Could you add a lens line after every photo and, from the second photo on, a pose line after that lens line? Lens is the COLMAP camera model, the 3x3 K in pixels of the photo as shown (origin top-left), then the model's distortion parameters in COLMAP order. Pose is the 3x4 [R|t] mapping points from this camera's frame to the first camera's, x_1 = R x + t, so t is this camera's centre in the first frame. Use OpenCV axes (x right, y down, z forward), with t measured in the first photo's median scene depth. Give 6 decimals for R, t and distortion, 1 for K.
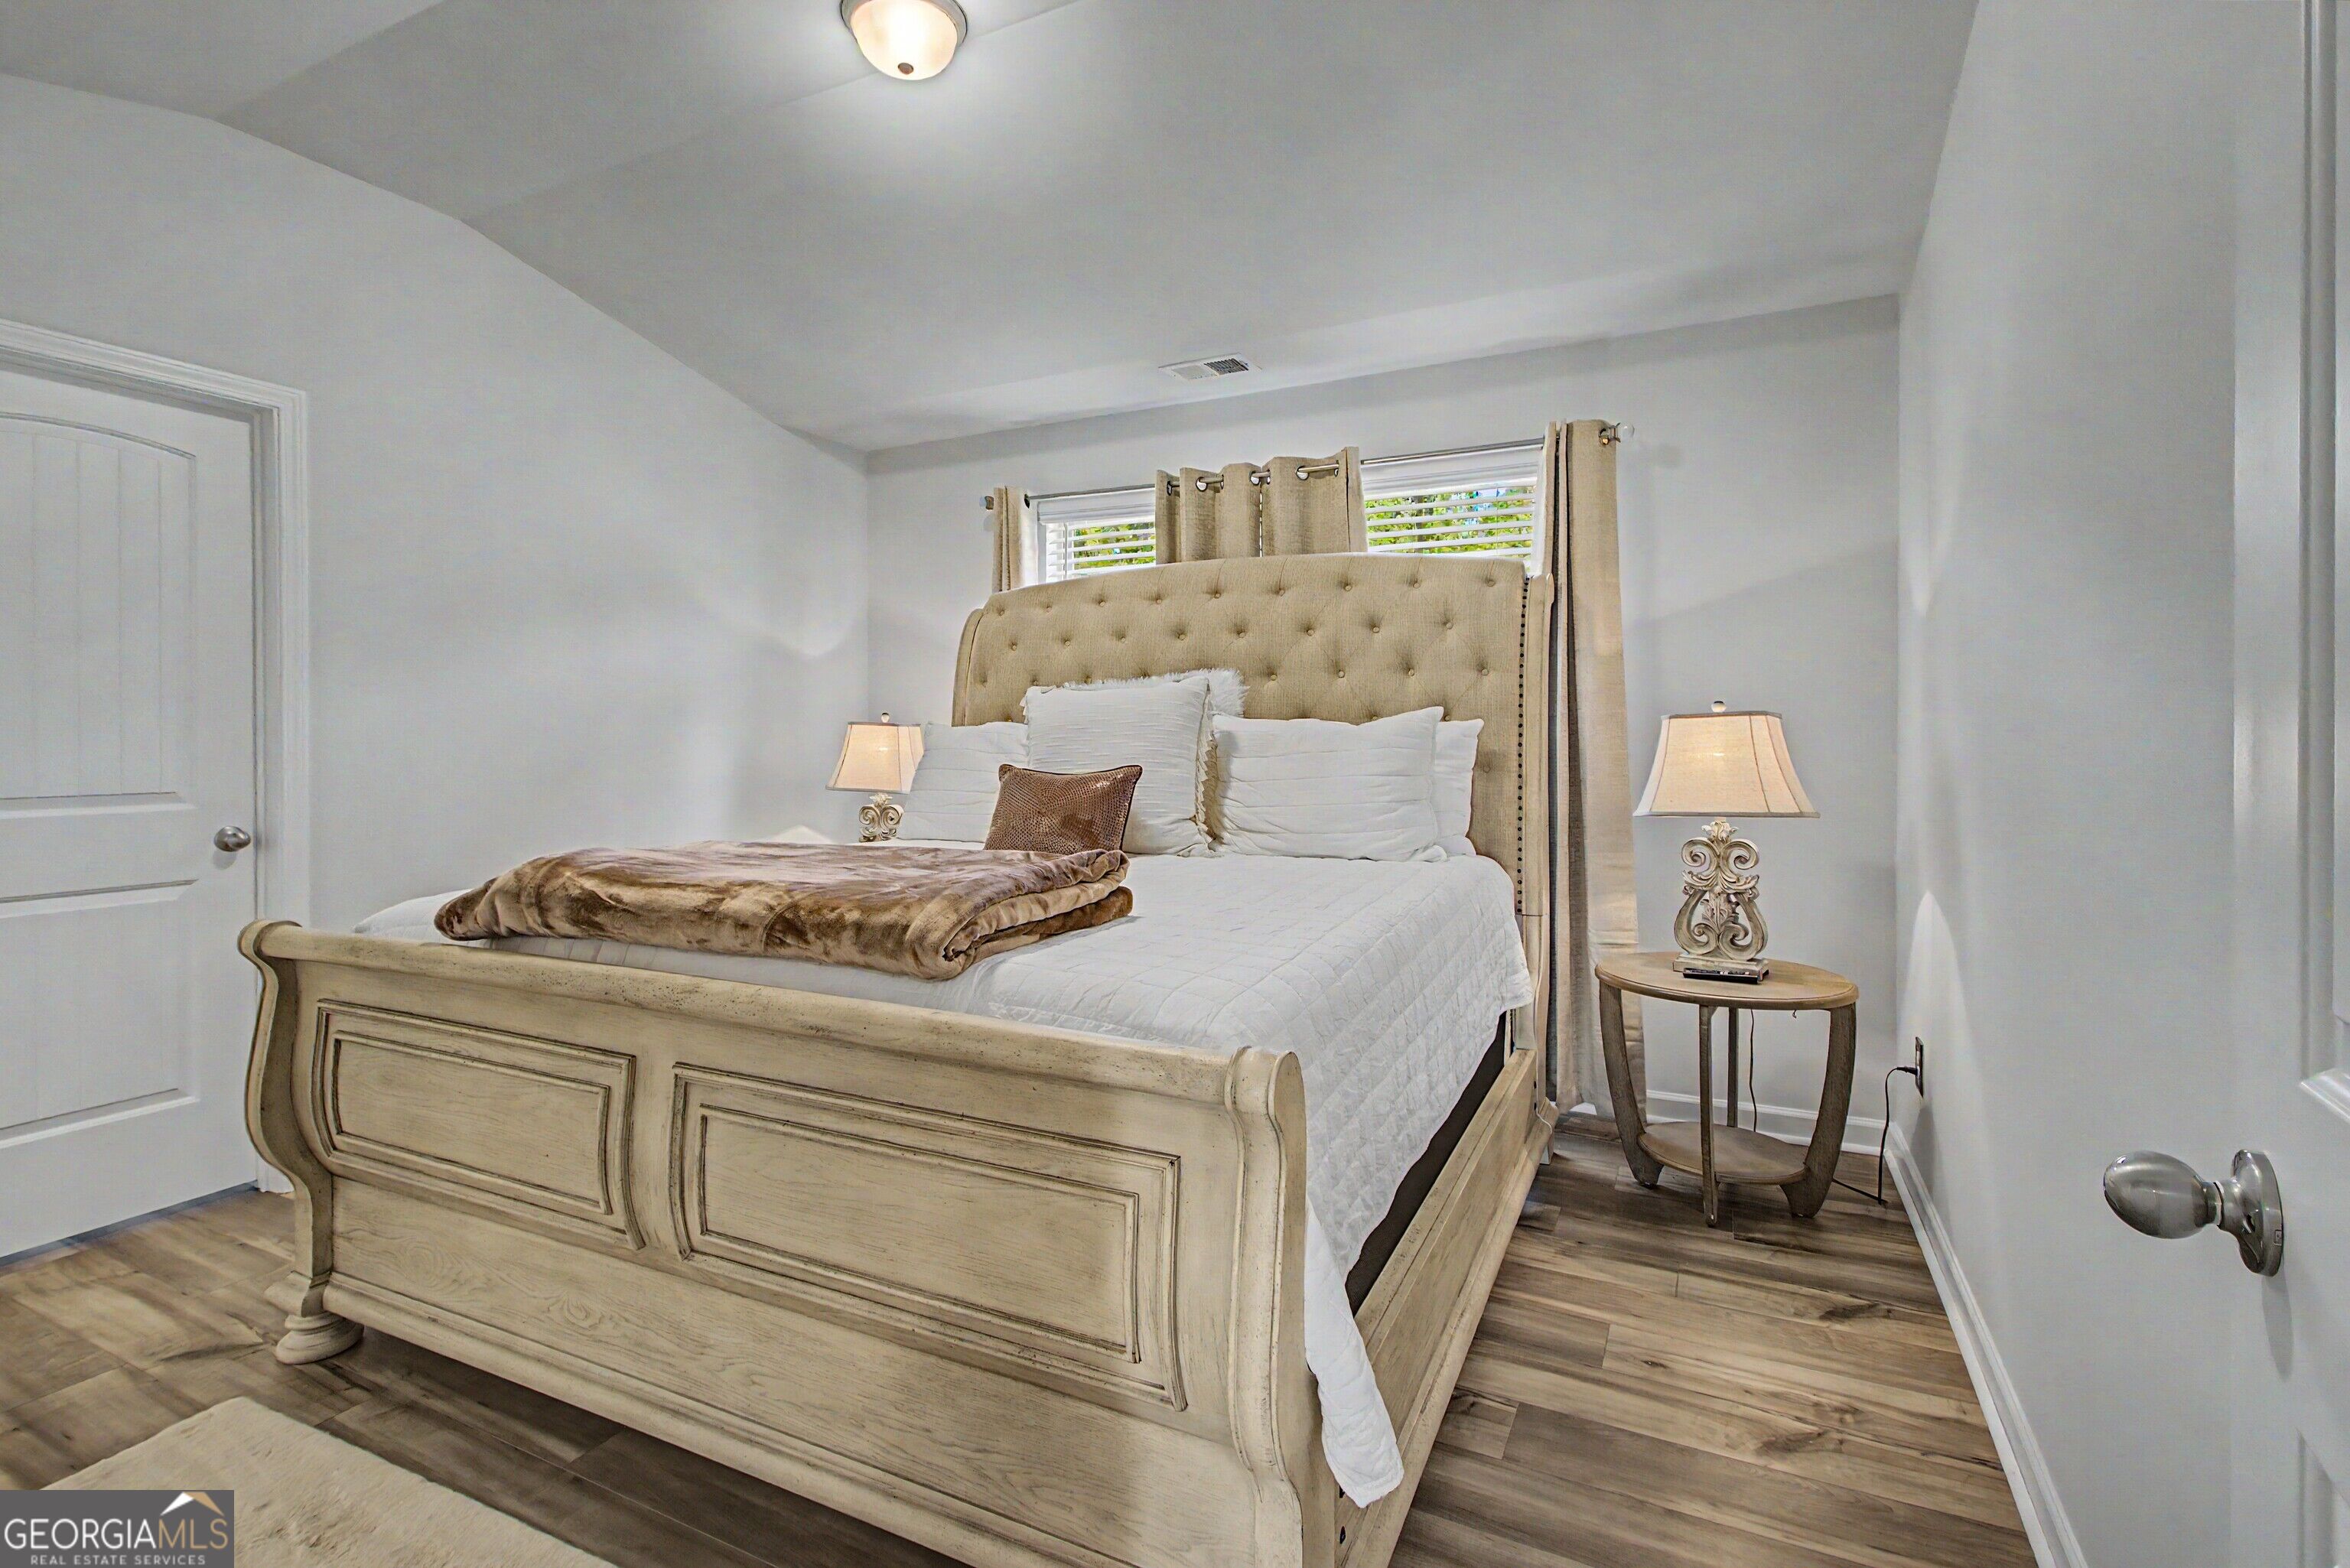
lens RADIAL K [[1077.4, 0, 1177.3], [0, 1077.4, 774.8], [0, 0, 1]] dist [-0.000437, 0.000525]
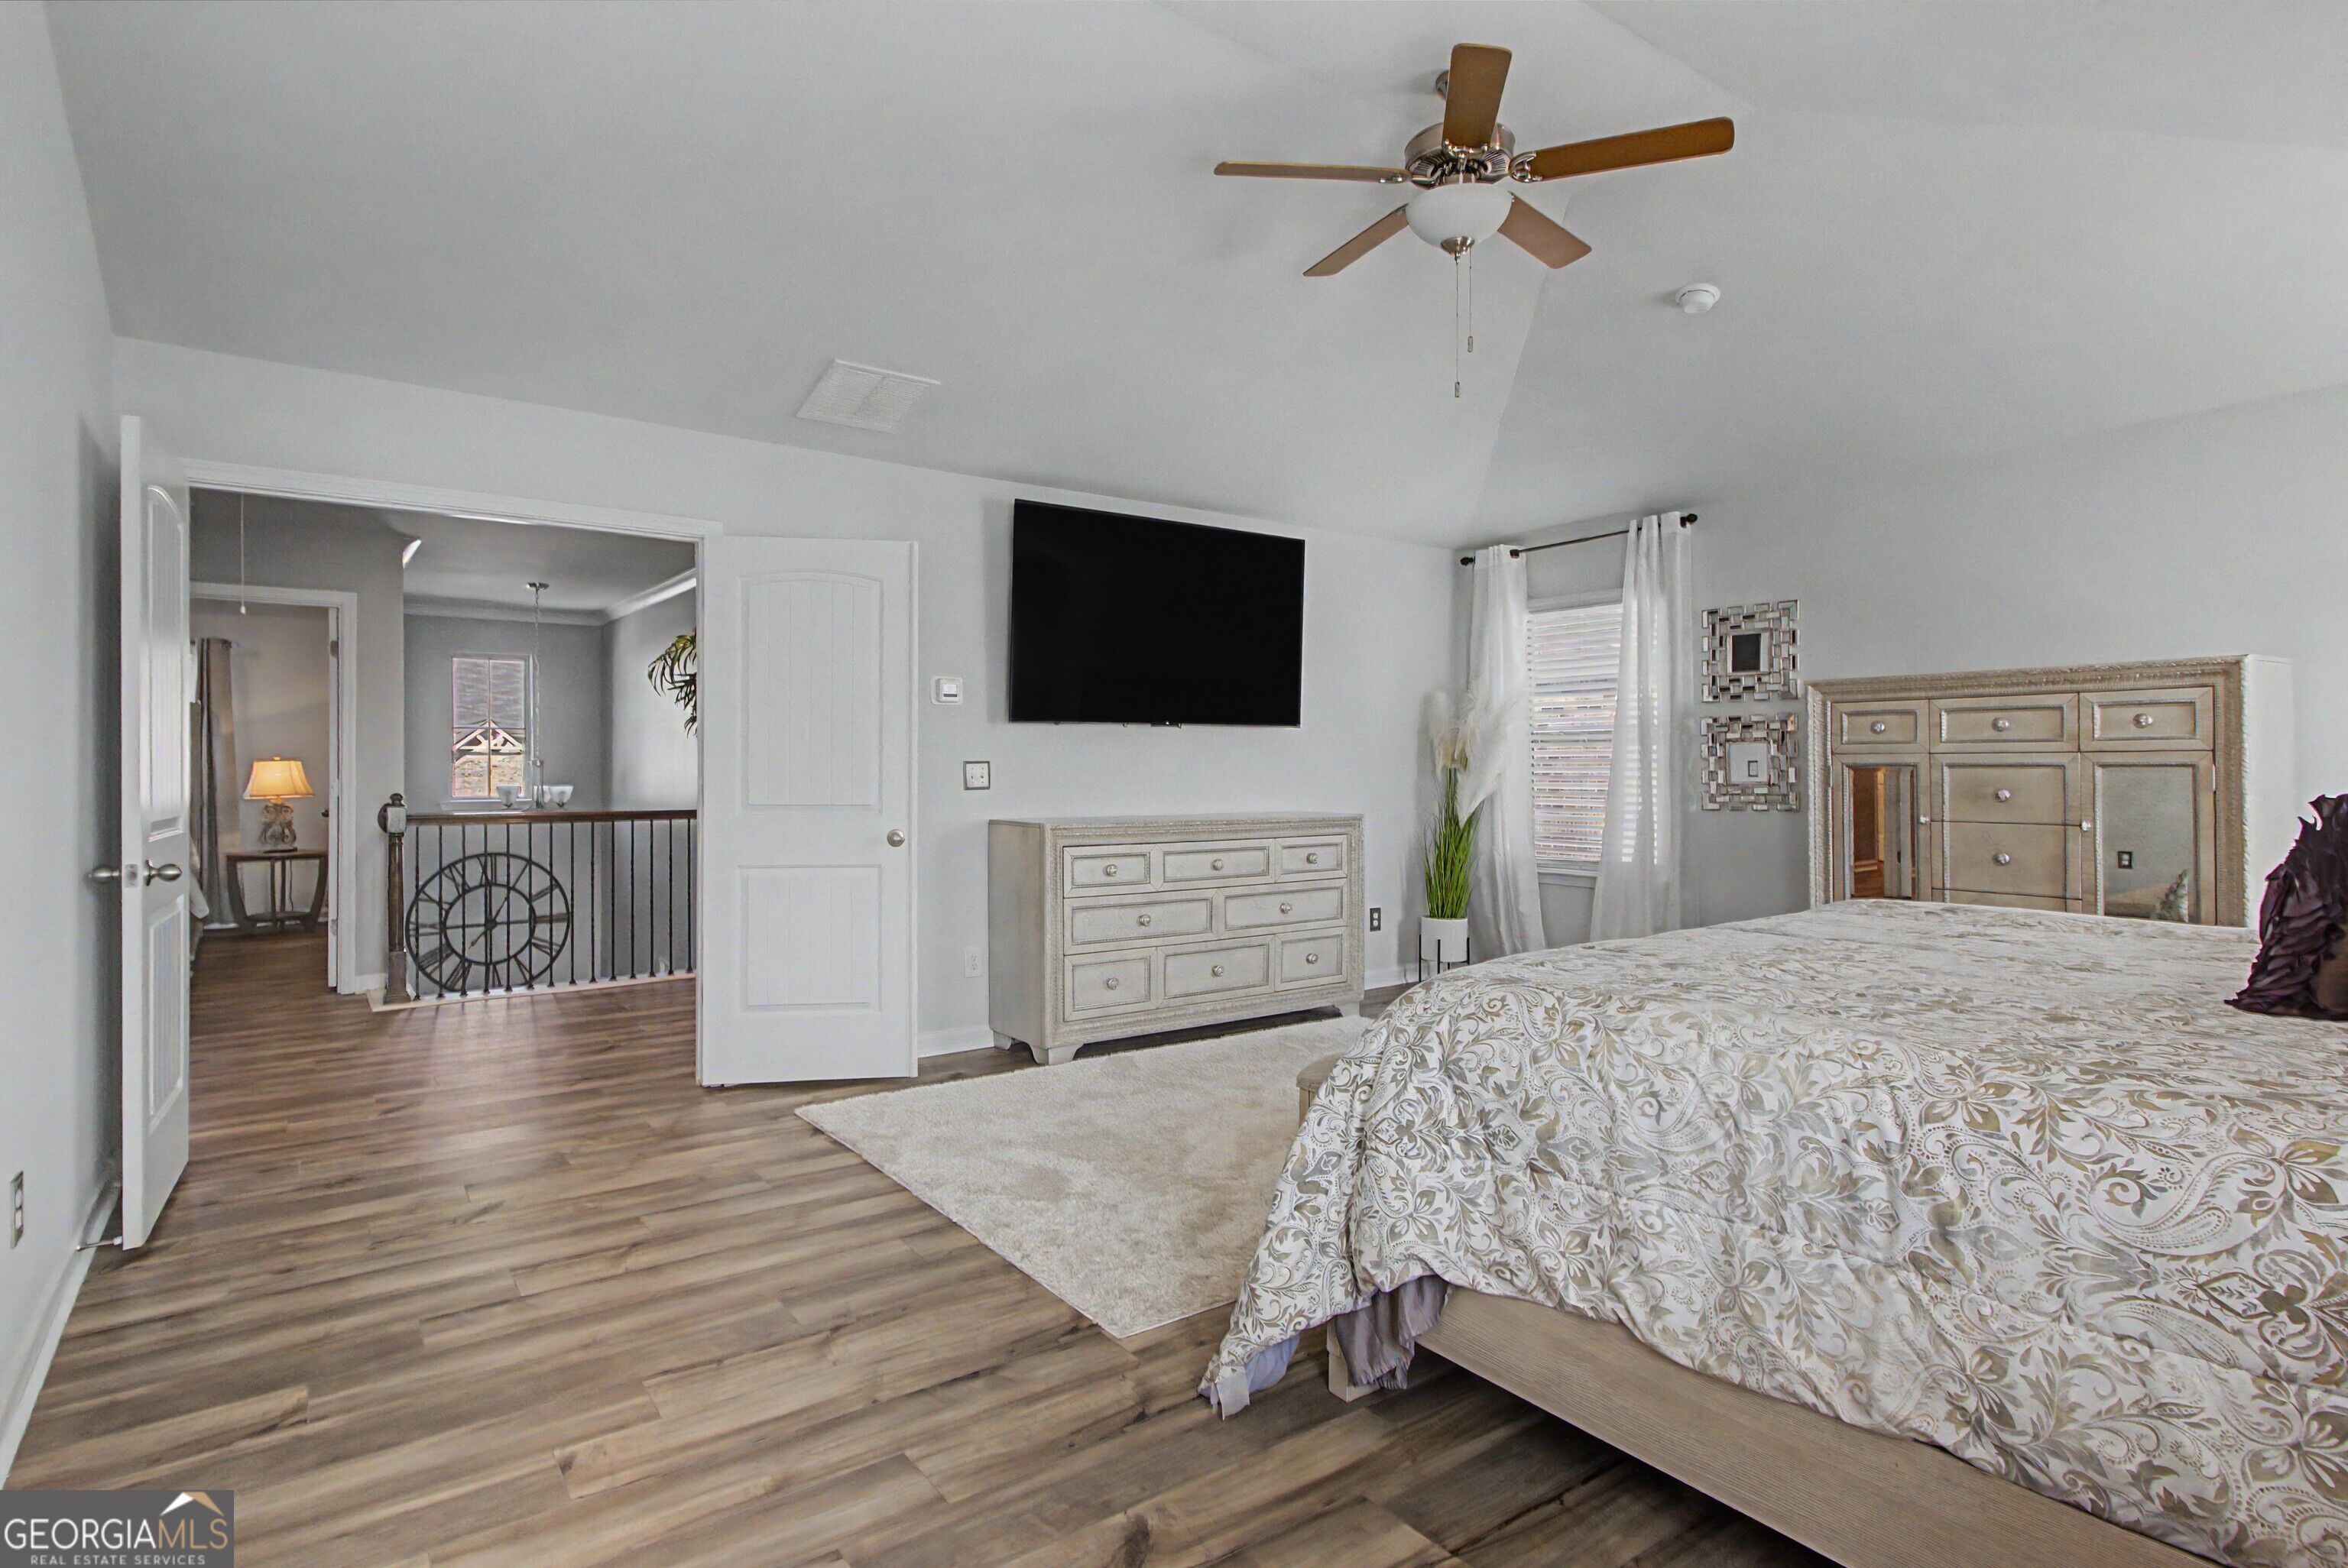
lens RADIAL K [[1204.4, 0, 1190.6], [0, 1204.4, 740.8], [0, 0, 1]] dist [-0.000953, -0.000223]
pose [[0.425521, 0.006302, 0.904927, -1.297778], [0.008608, 0.999902, -0.011011, -0.051065], [-0.904908, 0.012475, 0.425425, -2.440052]]
